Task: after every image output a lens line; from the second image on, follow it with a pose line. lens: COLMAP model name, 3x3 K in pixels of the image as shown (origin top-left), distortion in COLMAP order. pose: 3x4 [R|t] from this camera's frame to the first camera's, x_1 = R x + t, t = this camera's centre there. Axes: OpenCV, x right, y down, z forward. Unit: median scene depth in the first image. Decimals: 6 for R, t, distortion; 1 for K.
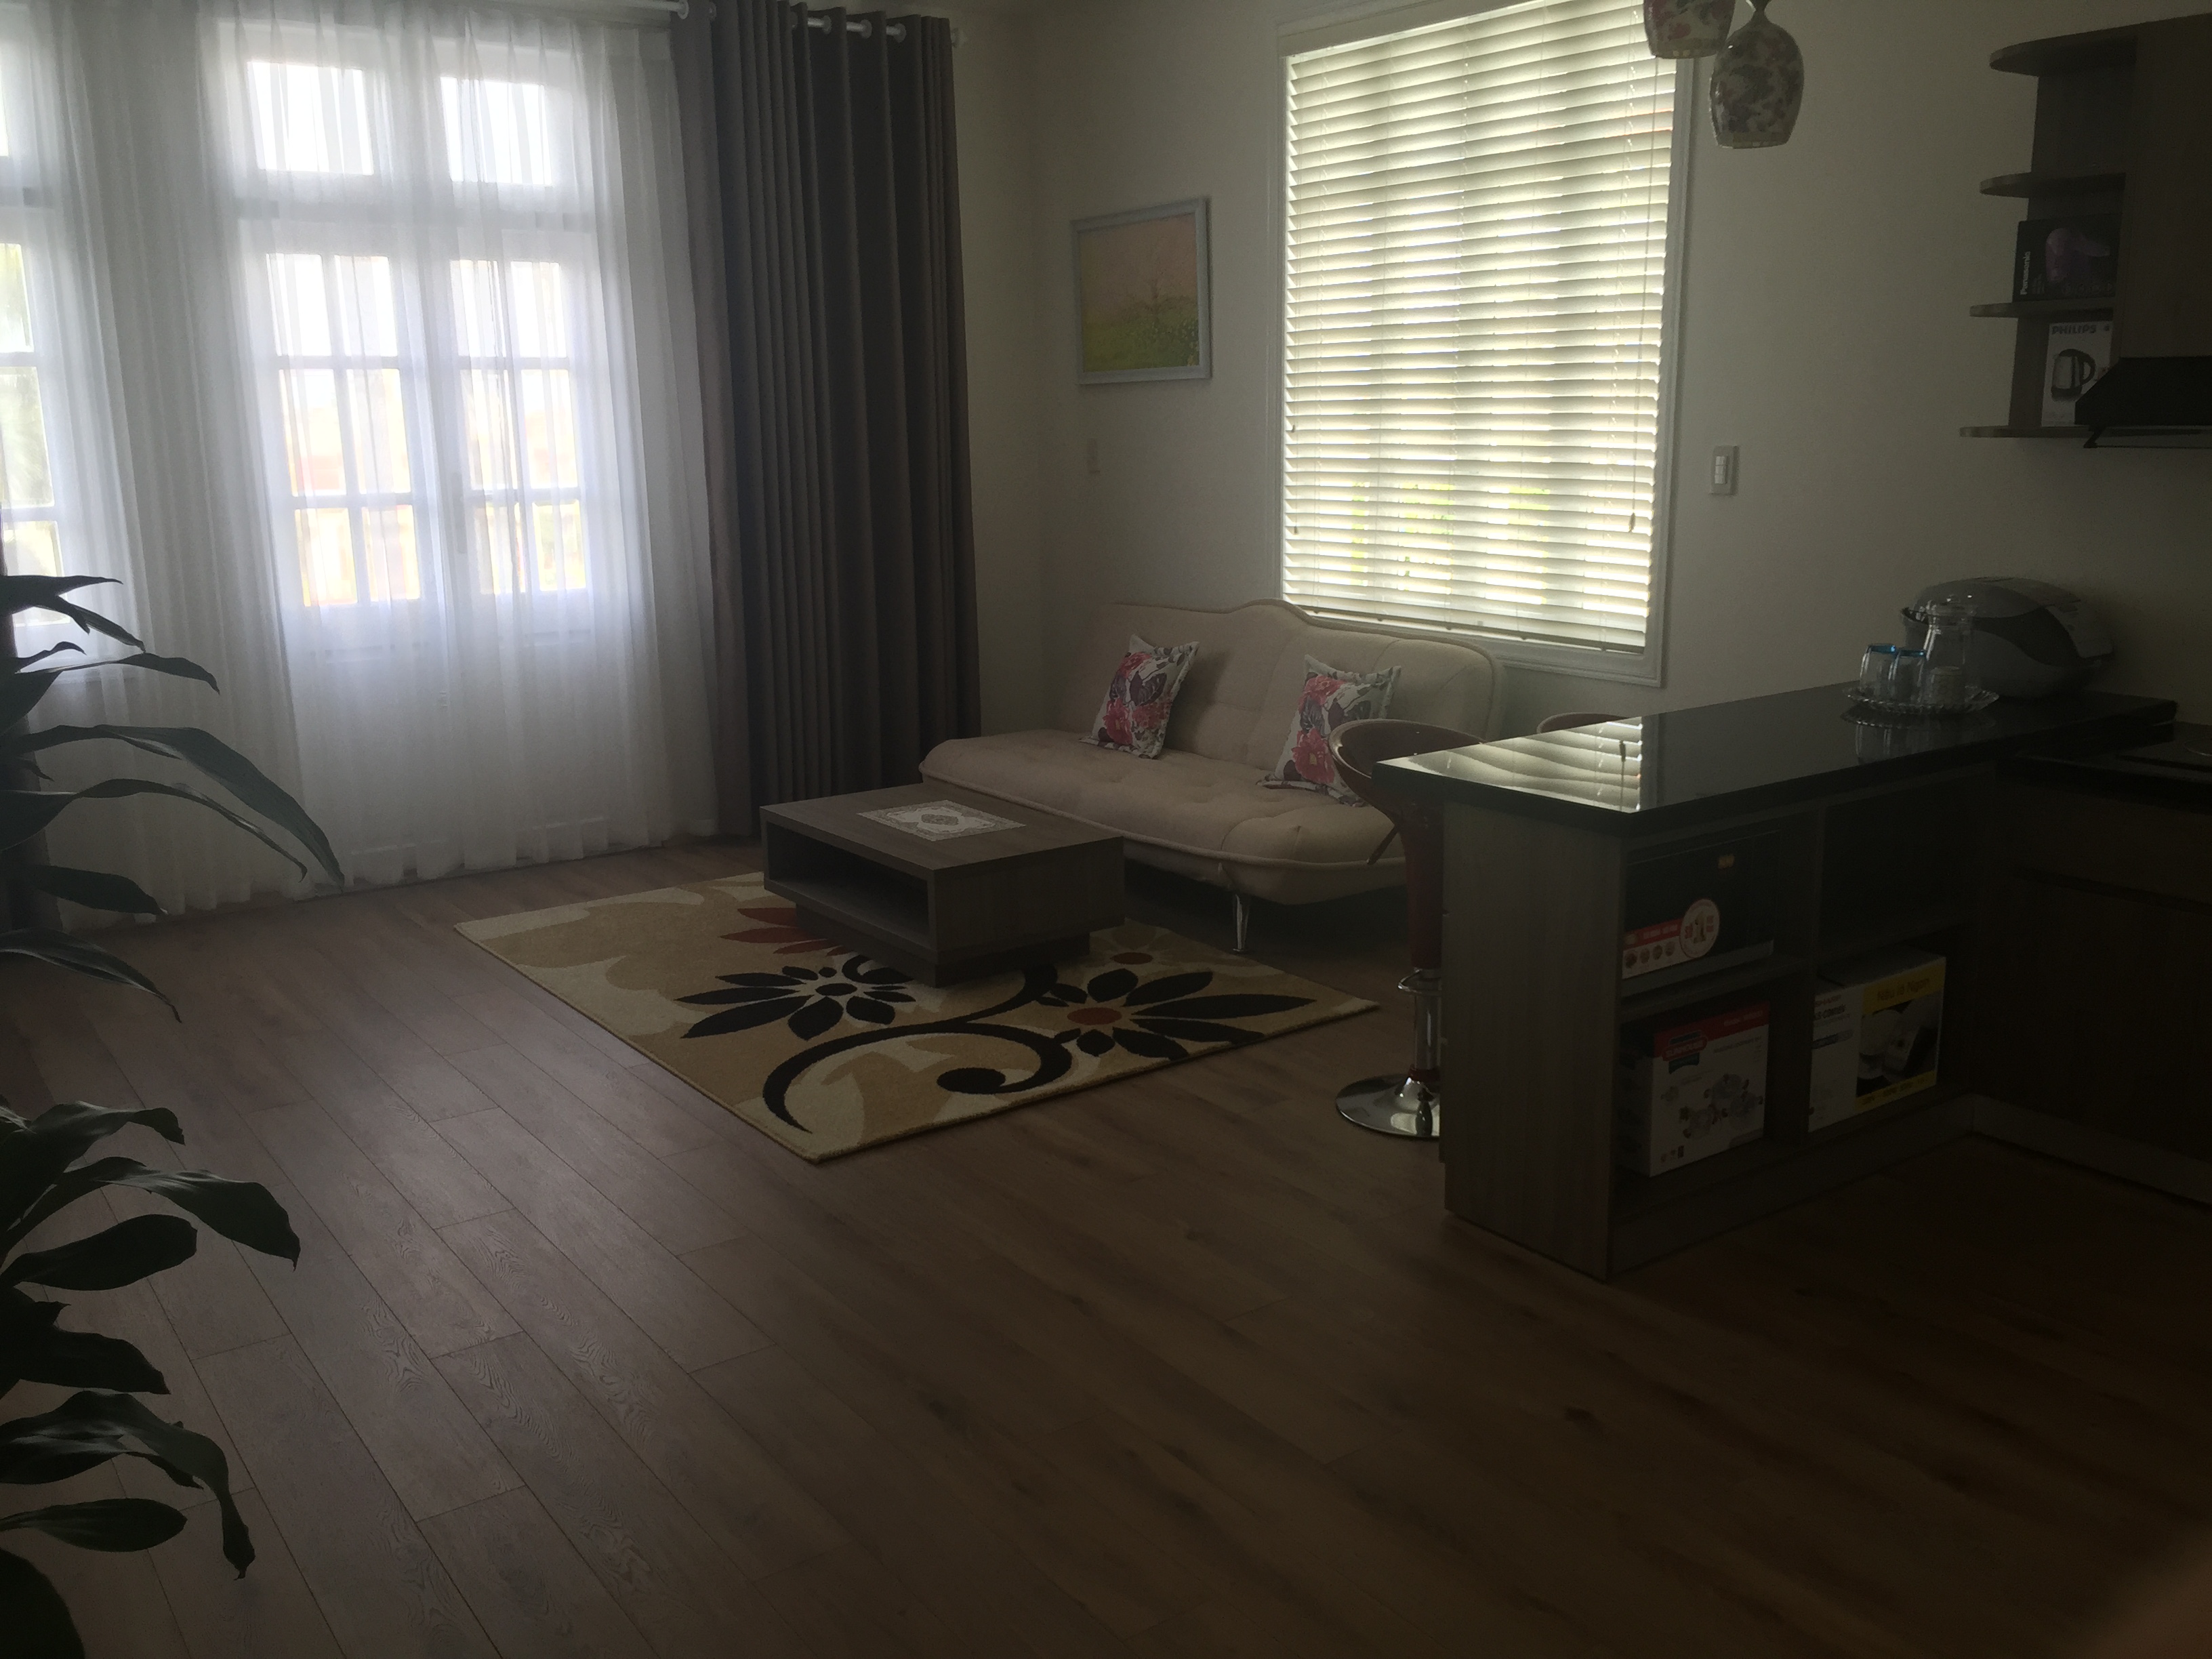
lens RADIAL K [[1942.8, 0, 1106.0], [0, 1942.8, 829.5], [0, 0, 1]] dist [0.156324, -0.262452]
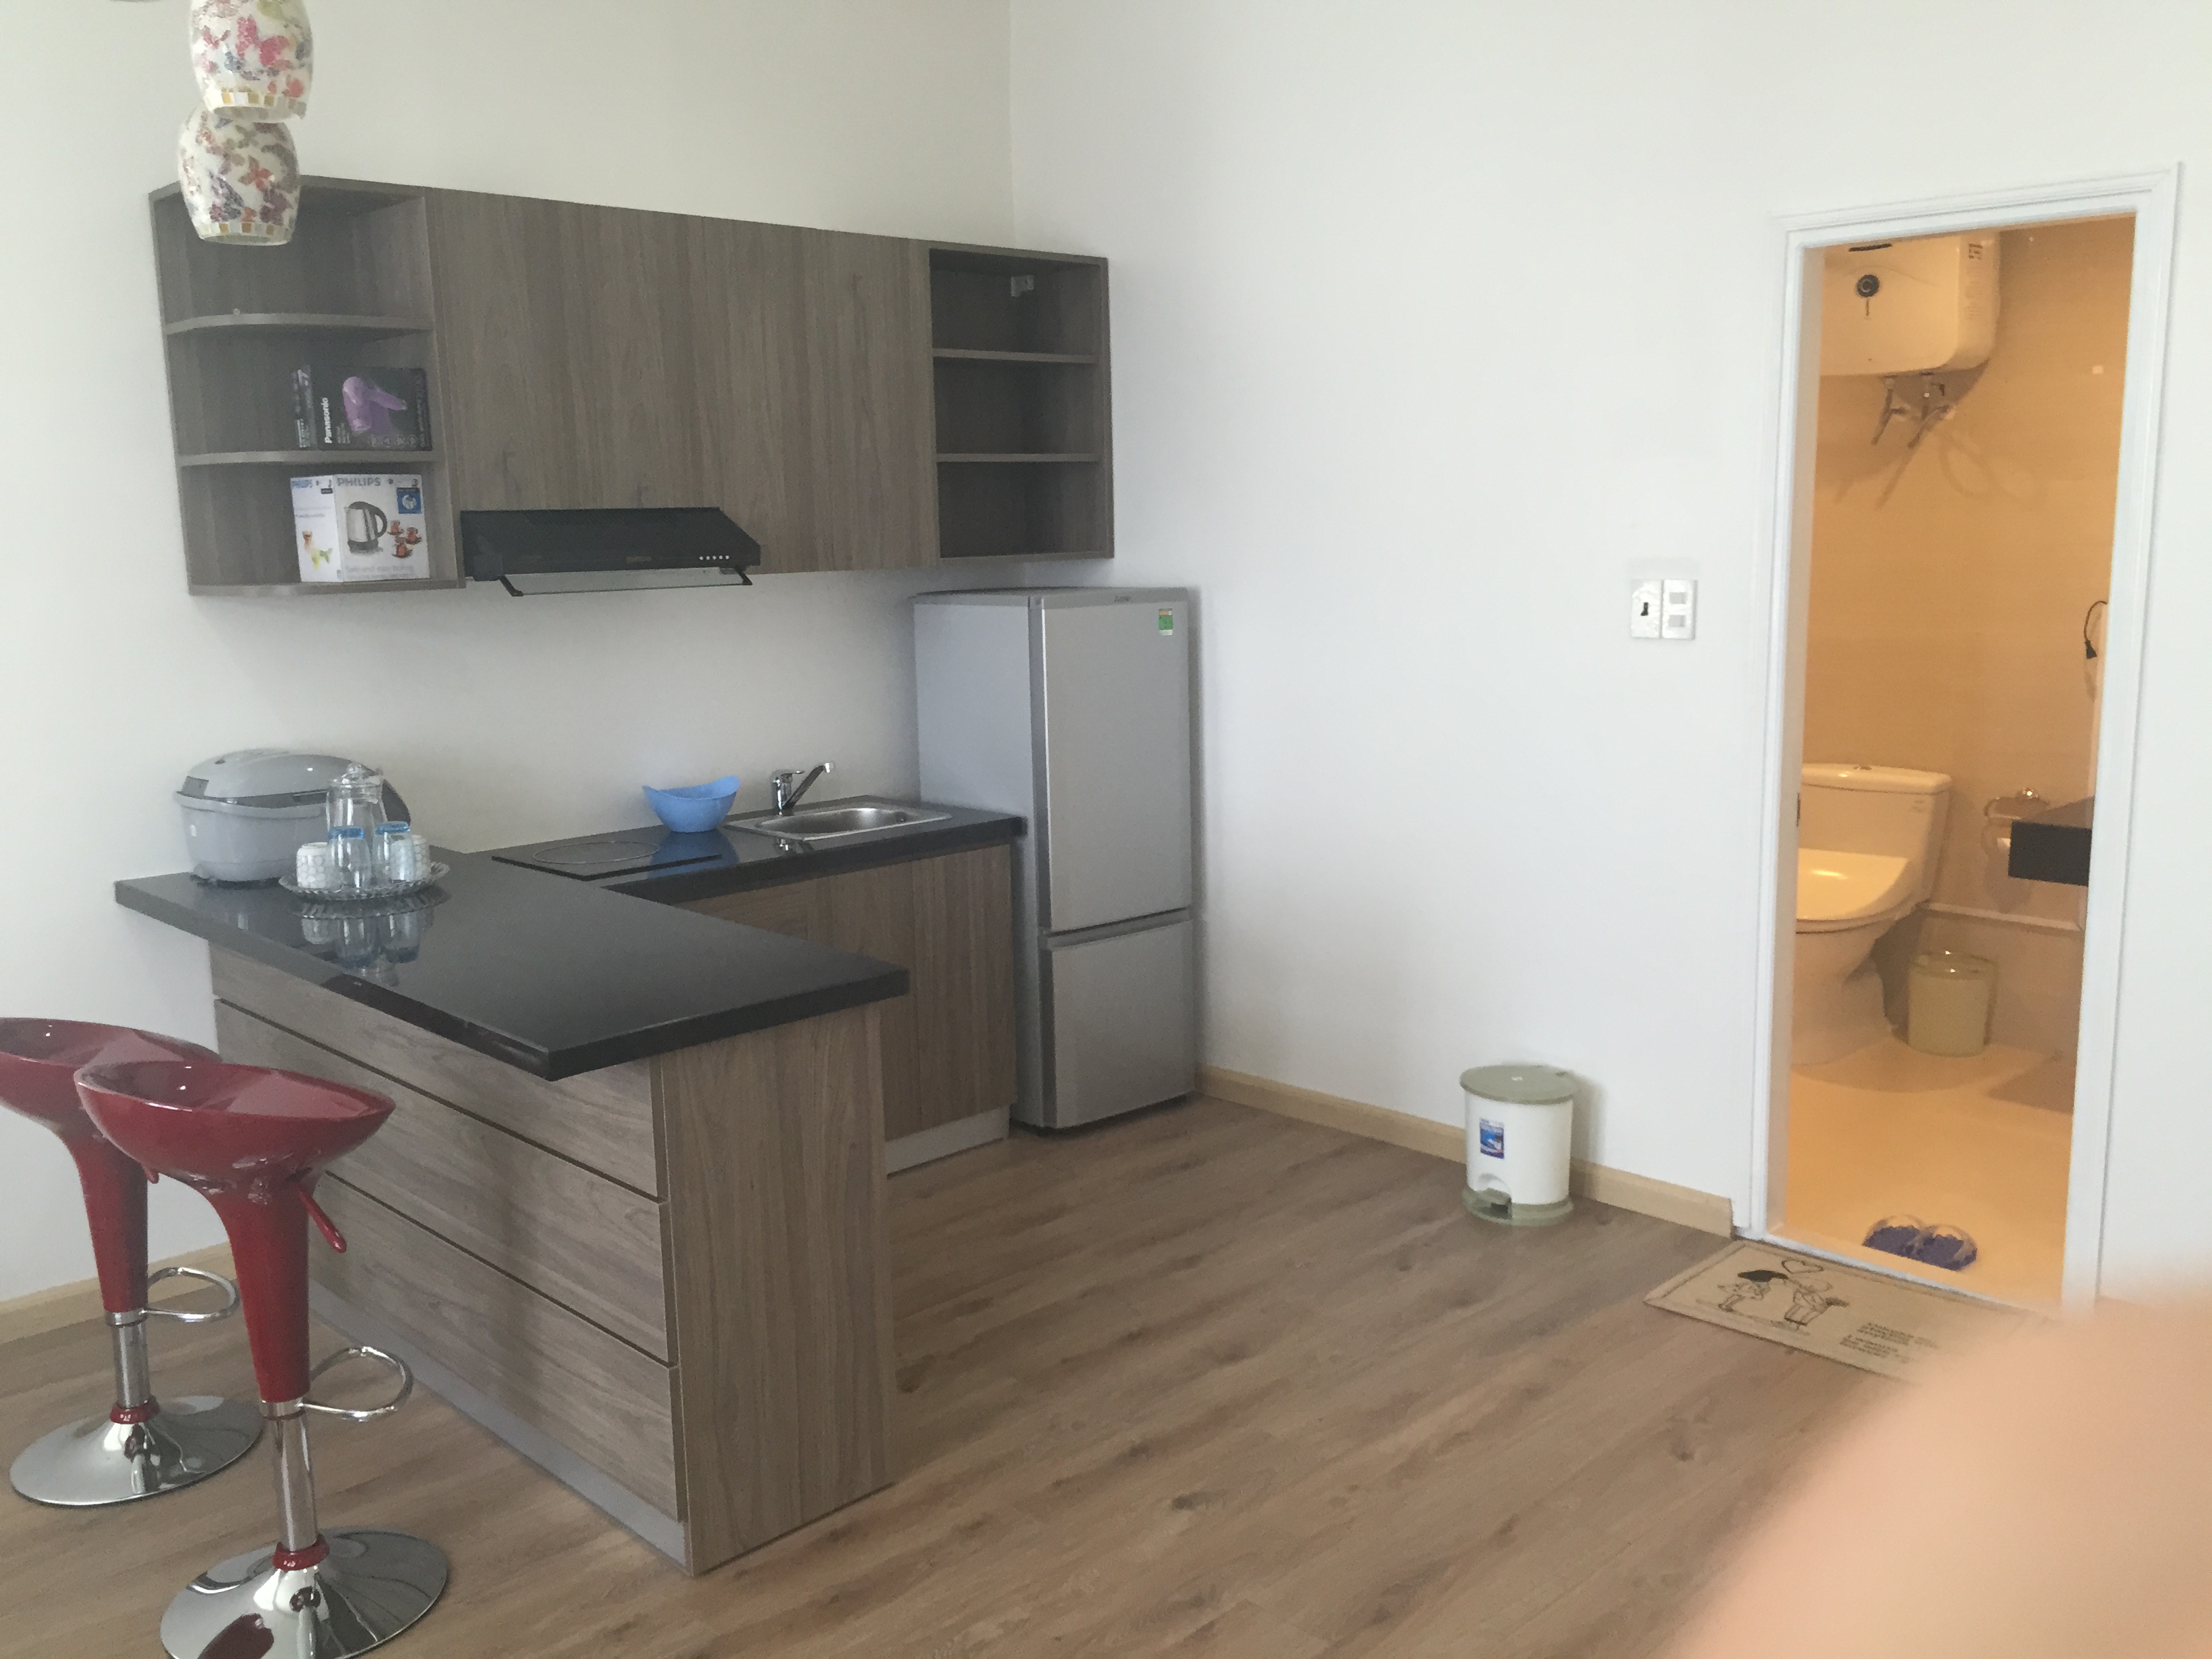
lens RADIAL K [[1893.7, 0, 1106.0], [0, 1893.7, 829.5], [0, 0, 1]] dist [0.008231, 0.005129]
pose [[-0.168128, -0.147798, 0.974622, -0.627973], [0.225231, 0.956784, 0.183946, -0.219647], [-0.959690, 0.250441, -0.127574, 1.005216]]
